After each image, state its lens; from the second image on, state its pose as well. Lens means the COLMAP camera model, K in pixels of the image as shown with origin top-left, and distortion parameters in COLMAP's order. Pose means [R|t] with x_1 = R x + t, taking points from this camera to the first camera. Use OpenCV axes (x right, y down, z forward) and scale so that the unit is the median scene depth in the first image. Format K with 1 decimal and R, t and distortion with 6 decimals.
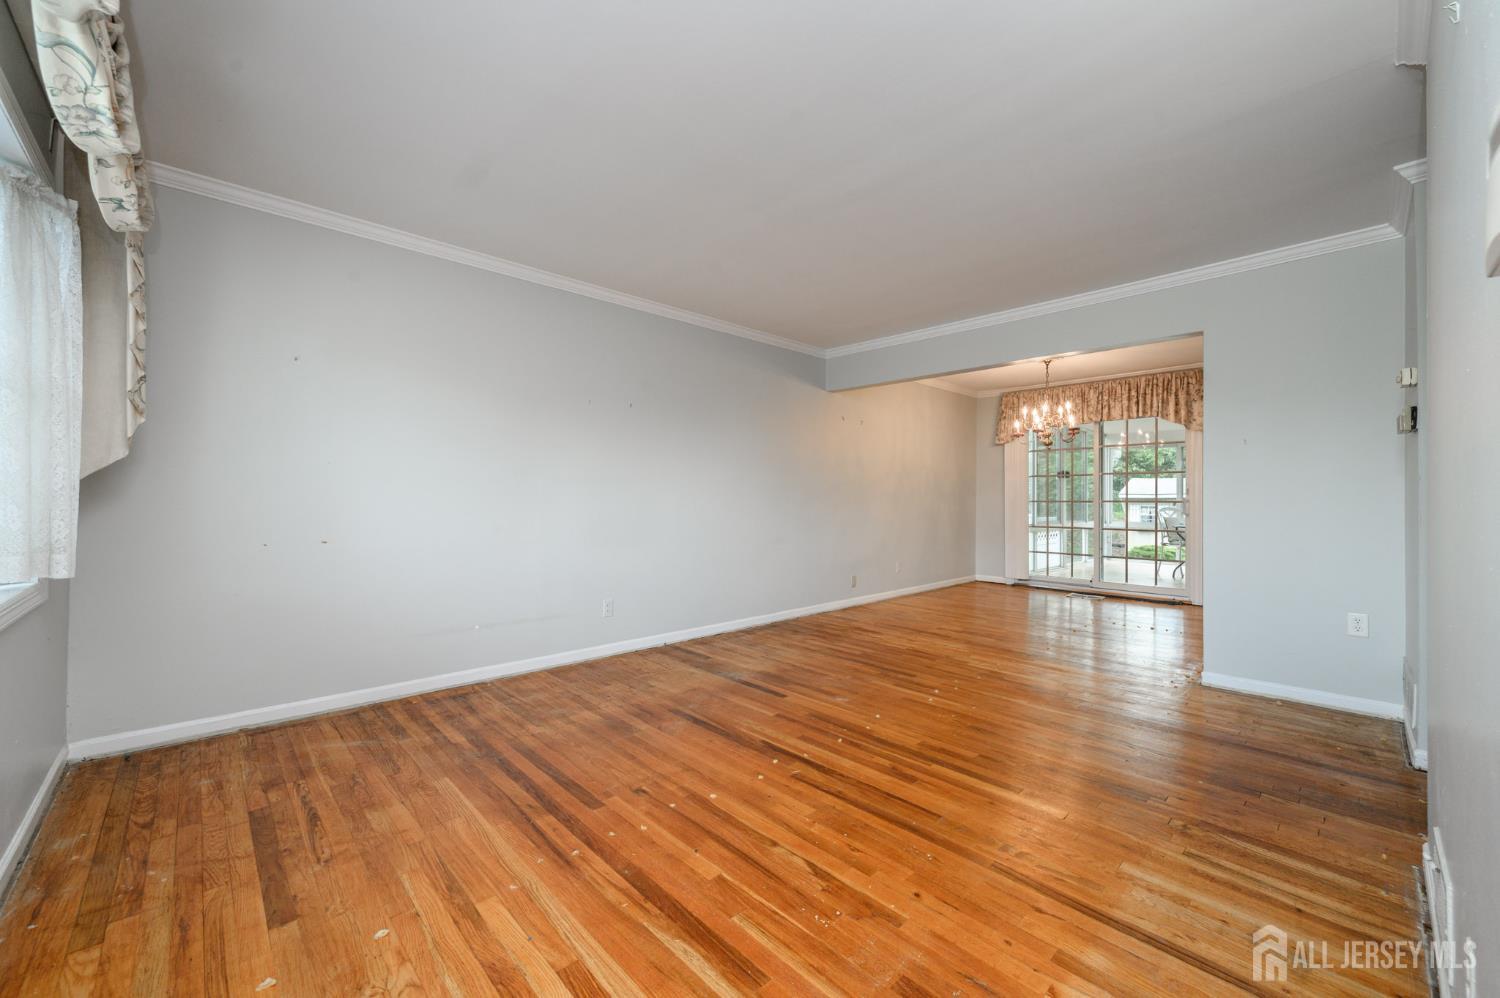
lens RADIAL K [[588.9, 0, 756.3], [0, 588.9, 492.0], [0, 0, 1]] dist [-0.000012, -0.000778]
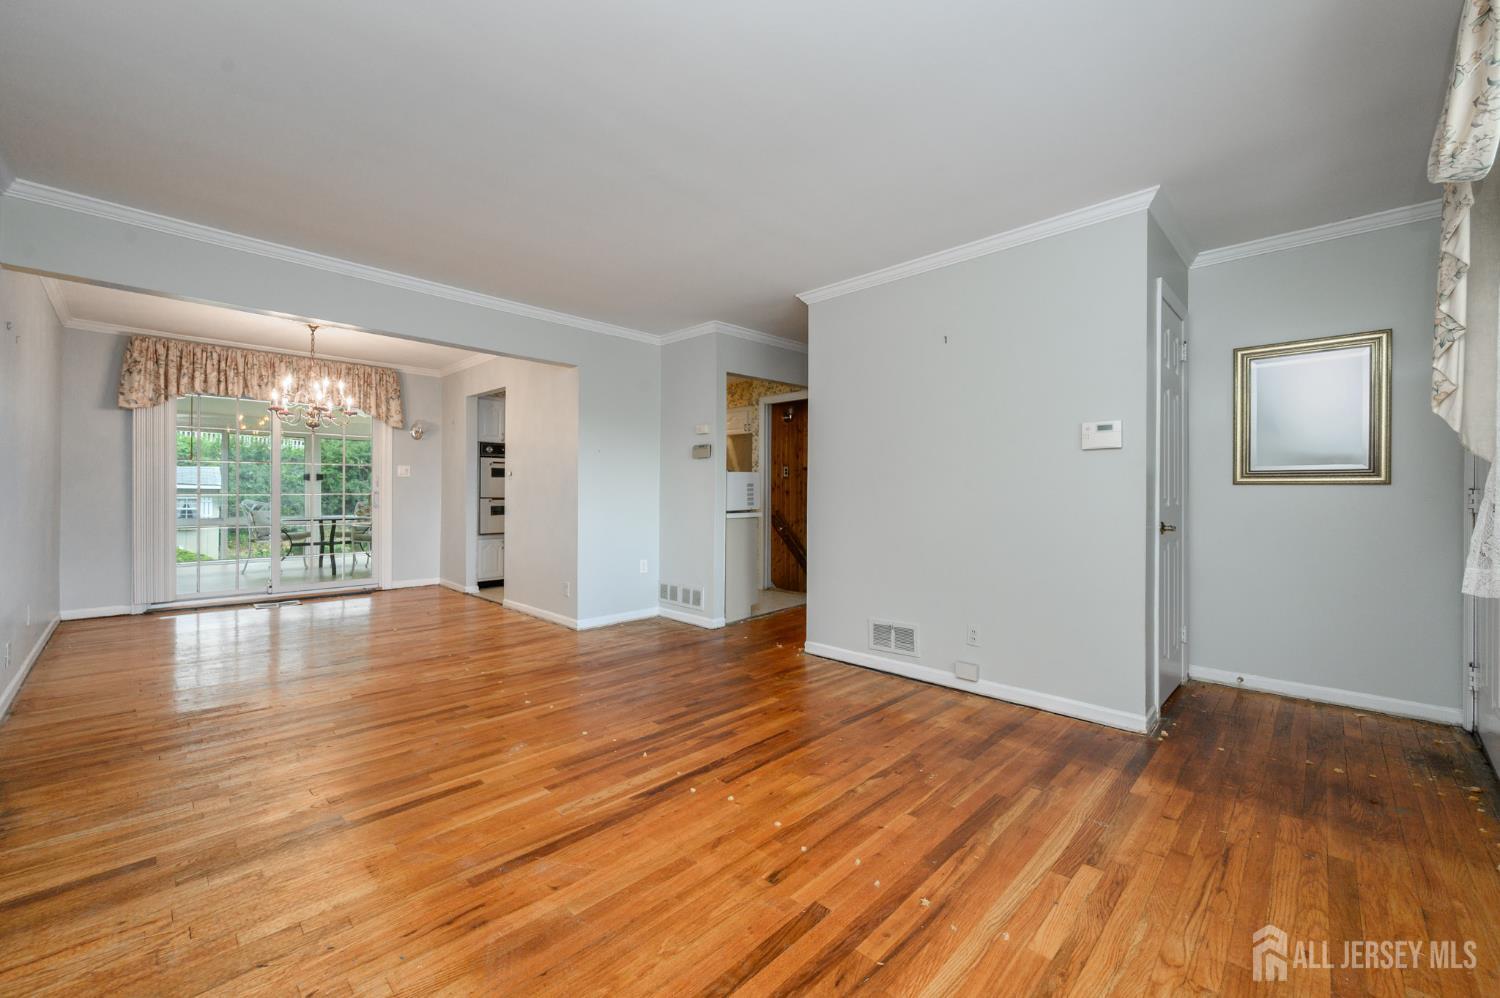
lens RADIAL K [[588.9, 0, 746.6], [0, 588.9, 493.7], [0, 0, 1]] dist [-0.000012, -0.000778]
pose [[-0.026728, -0.004653, 0.999632, -0.865009], [-0.016299, 0.999858, 0.004219, 0.005719], [-0.999510, -0.016180, -0.026800, 0.960502]]
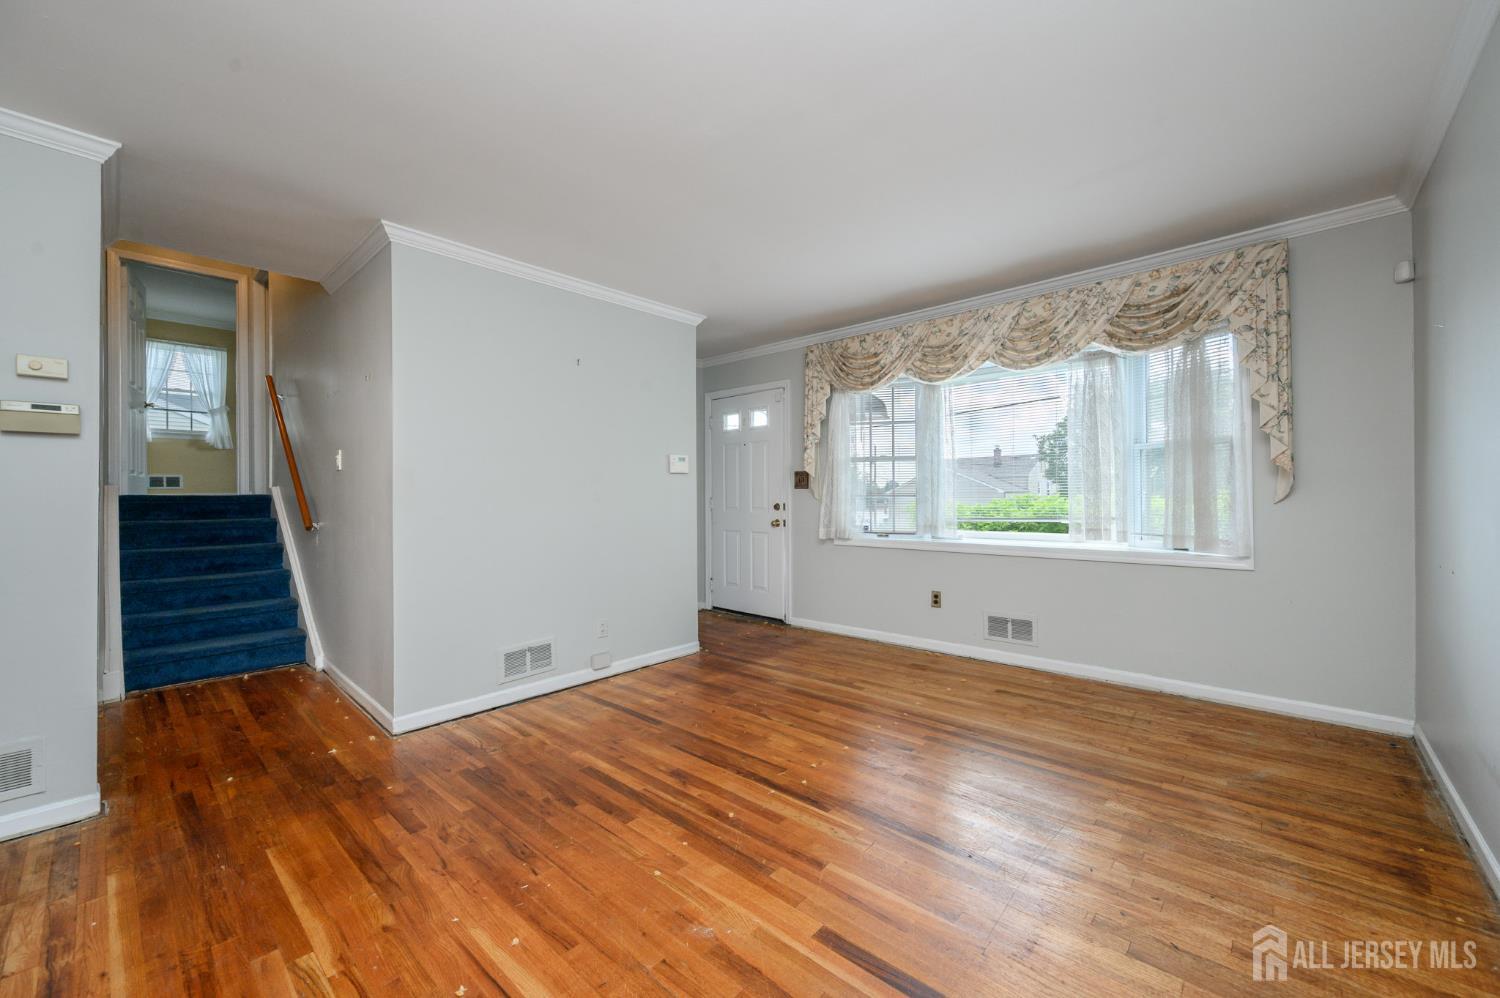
lens RADIAL K [[588.9, 0, 752.7], [0, 588.9, 497.8], [0, 0, 1]] dist [-0.000012, -0.000778]
pose [[-0.998038, 0.001950, -0.062586, 0.179073], [0.002569, 0.999948, -0.009819, -0.000032], [0.062564, -0.009960, -0.997991, 1.986436]]
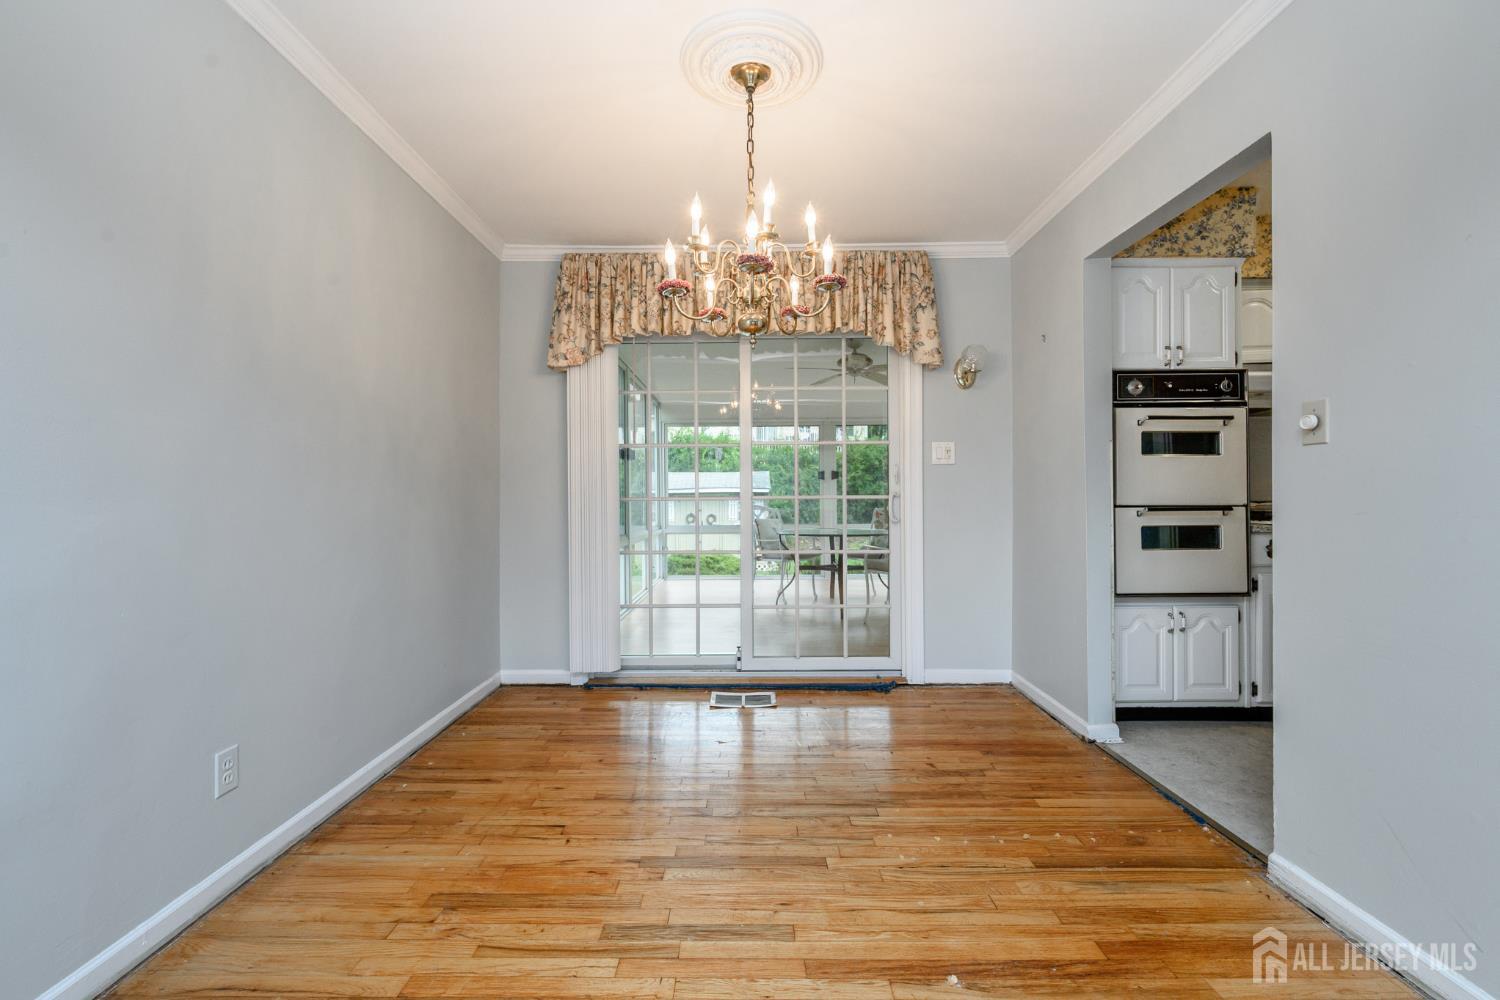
lens RADIAL K [[619.6, 0, 748.5], [0, 619.6, 499.7], [0, 0, 1]] dist [0.000663, 0.000119]
pose [[0.696661, -0.016275, 0.717216, 0.568928], [0.002466, 0.999791, 0.020291, 0.019110], [-0.717397, -0.012367, 0.696555, 1.804548]]
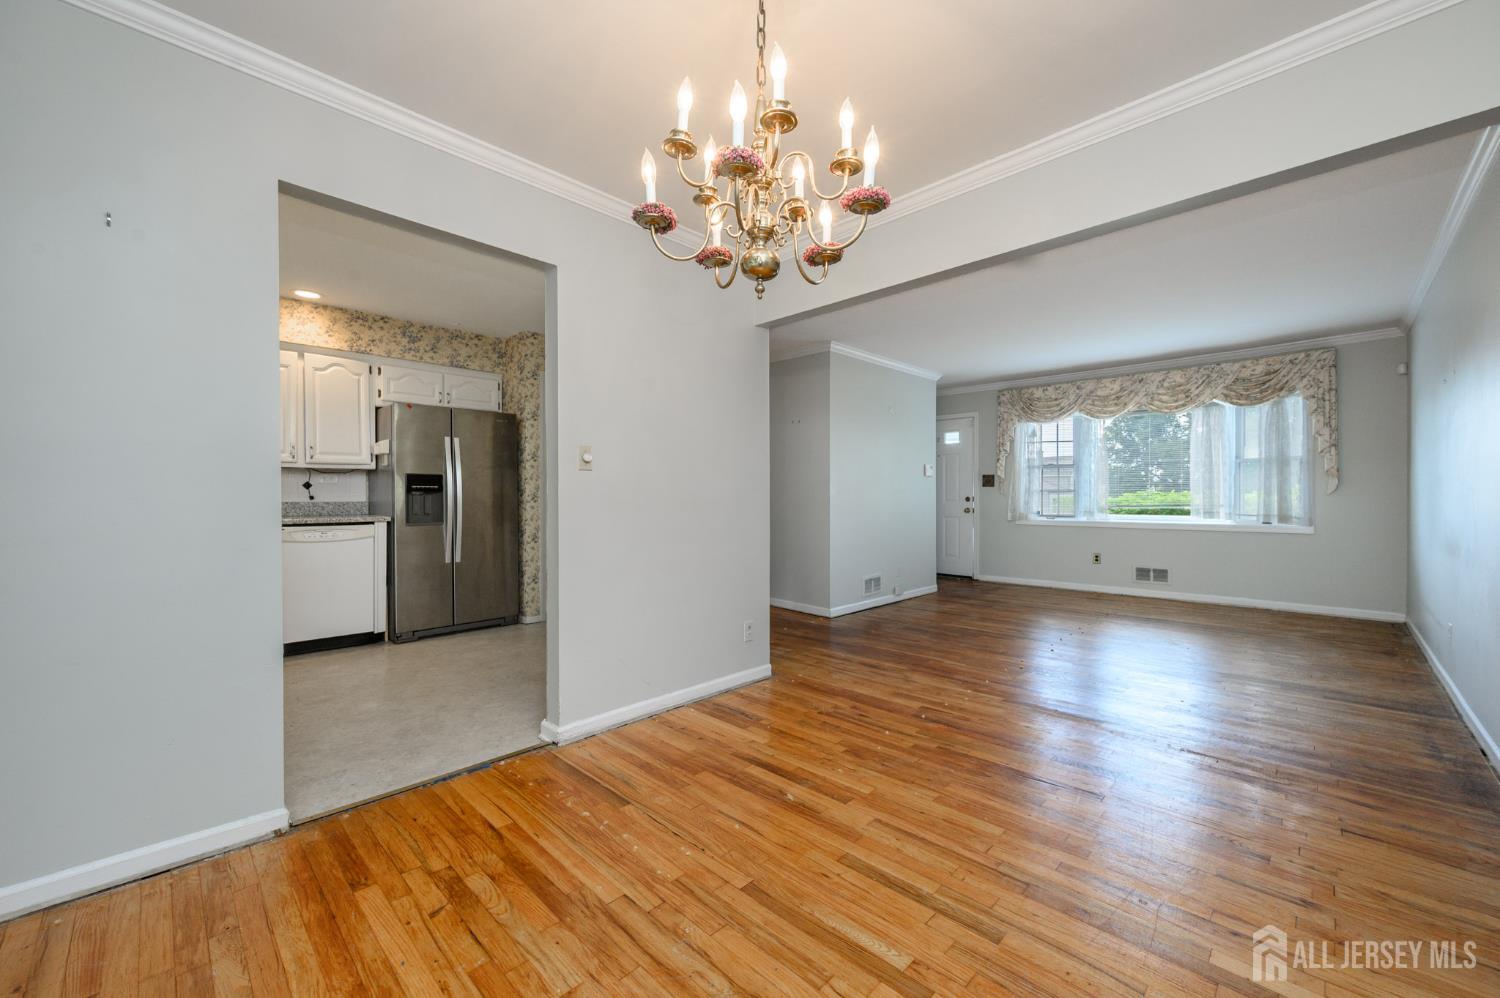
lens RADIAL K [[588.9, 0, 748.6], [0, 588.9, 498.9], [0, 0, 1]] dist [-0.000012, -0.000778]
pose [[-0.999808, -0.002622, -0.019399, 1.190686], [-0.002500, 0.999977, -0.006309, 0.034424], [0.019415, -0.006260, -0.999792, 2.957397]]
